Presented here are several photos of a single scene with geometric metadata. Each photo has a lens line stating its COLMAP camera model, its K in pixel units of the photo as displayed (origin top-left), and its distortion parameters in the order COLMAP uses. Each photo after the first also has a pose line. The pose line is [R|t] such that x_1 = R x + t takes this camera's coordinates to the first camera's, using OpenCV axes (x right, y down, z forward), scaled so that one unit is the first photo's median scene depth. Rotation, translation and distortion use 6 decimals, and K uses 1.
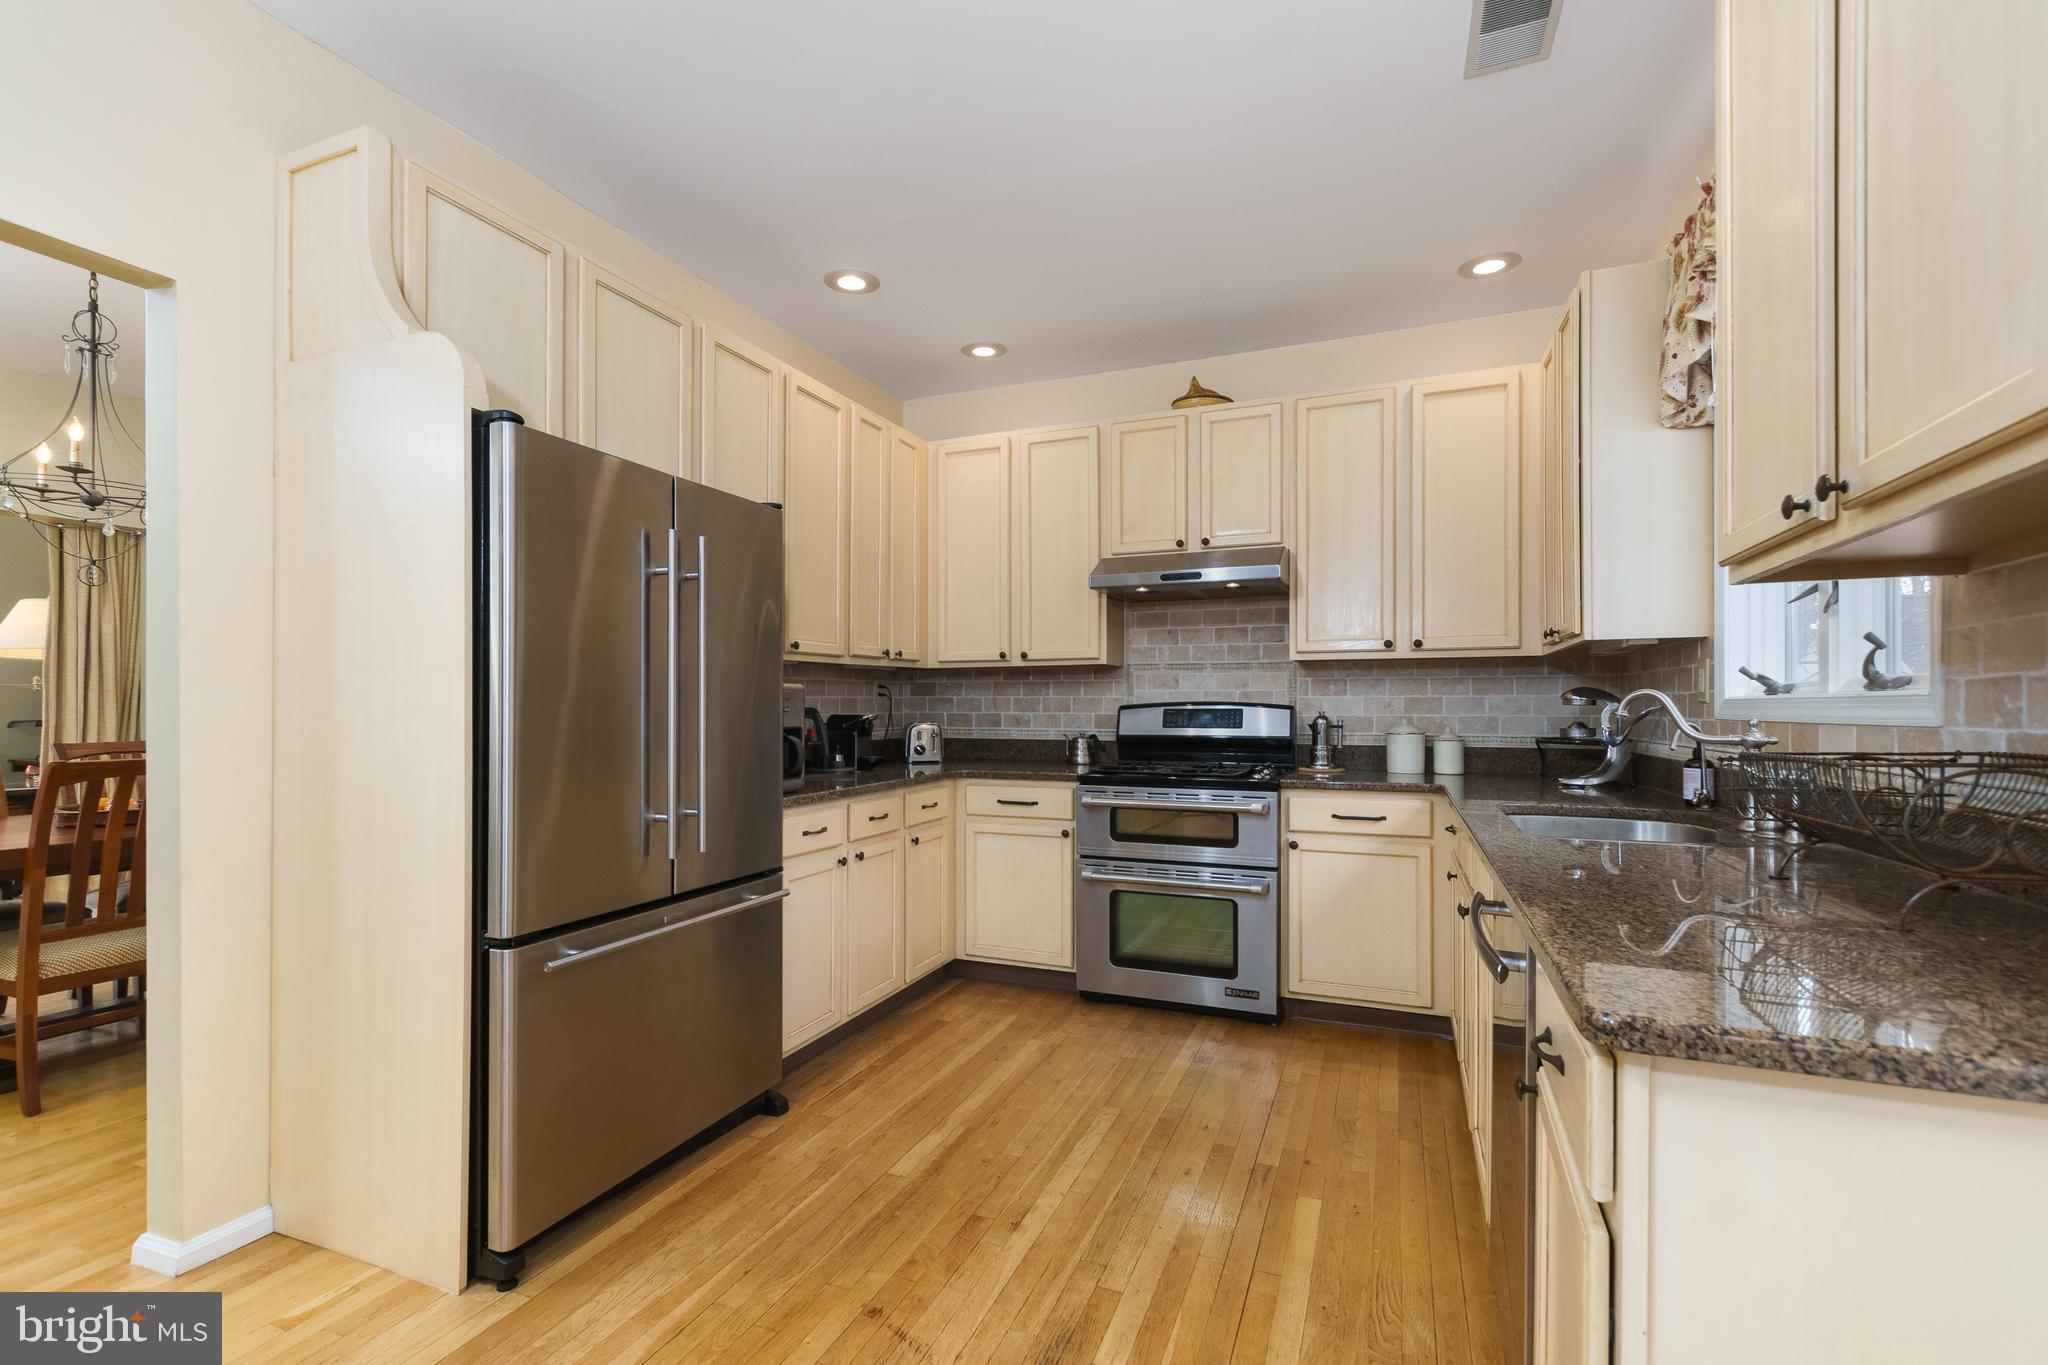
lens RADIAL K [[915.0, 0, 1020.2], [0, 915.0, 690.9], [0, 0, 1]] dist [-0.001461, -0.000934]
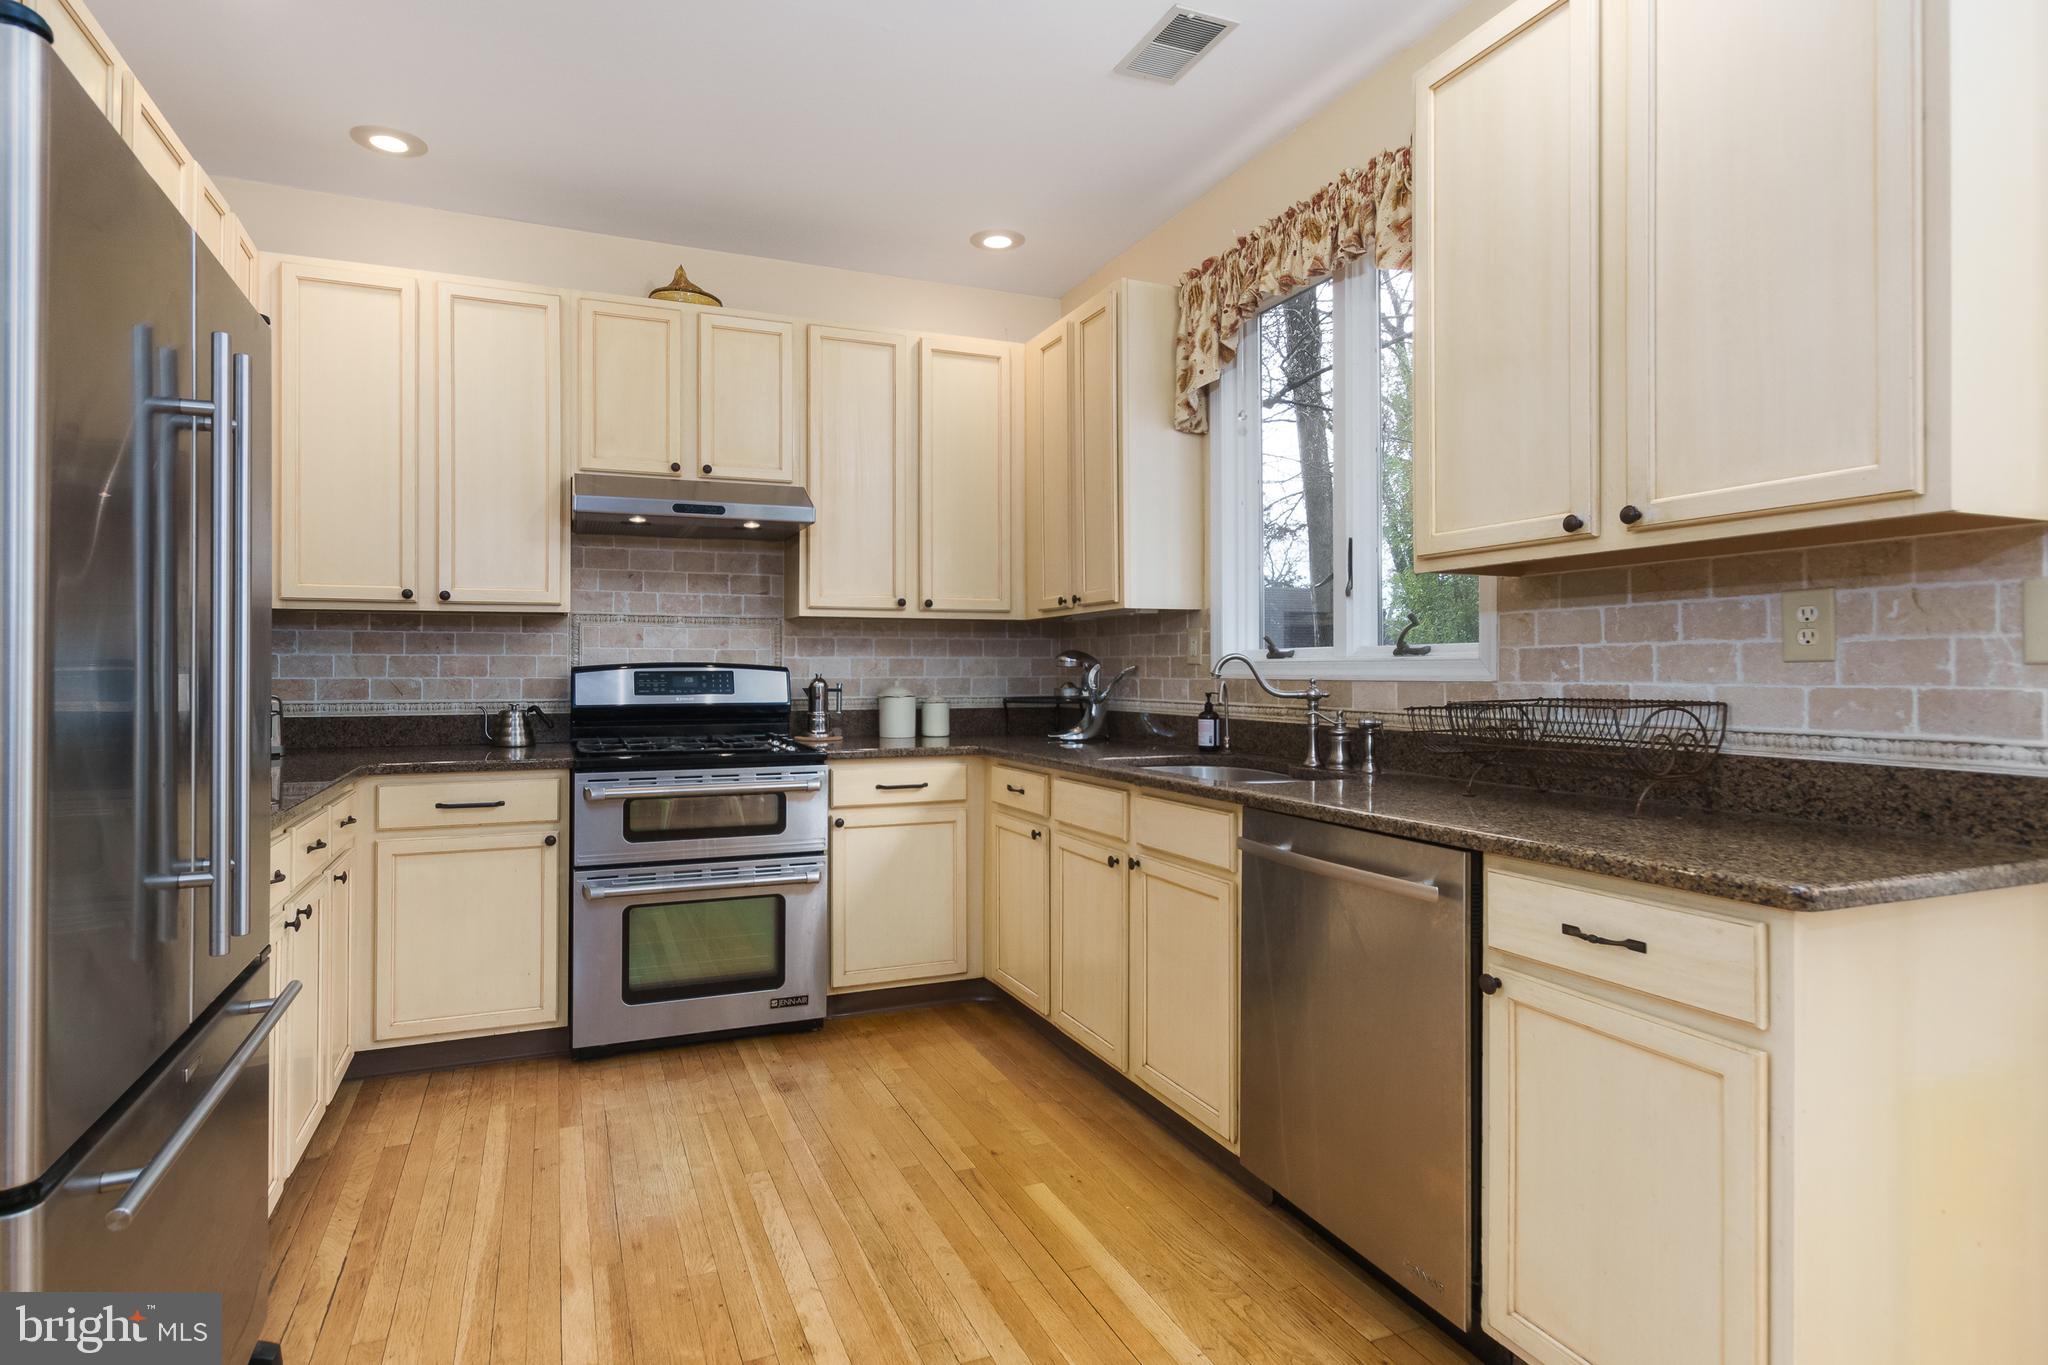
lens RADIAL K [[1033.9, 0, 1024.1], [0, 1033.9, 646.4], [0, 0, 1]] dist [0.000318, -0.000125]
pose [[0.716066, 0.014191, 0.697888, -0.261343], [-0.011052, 0.999898, -0.008992, 0.002643], [-0.697945, -0.001274, 0.716150, 0.138132]]
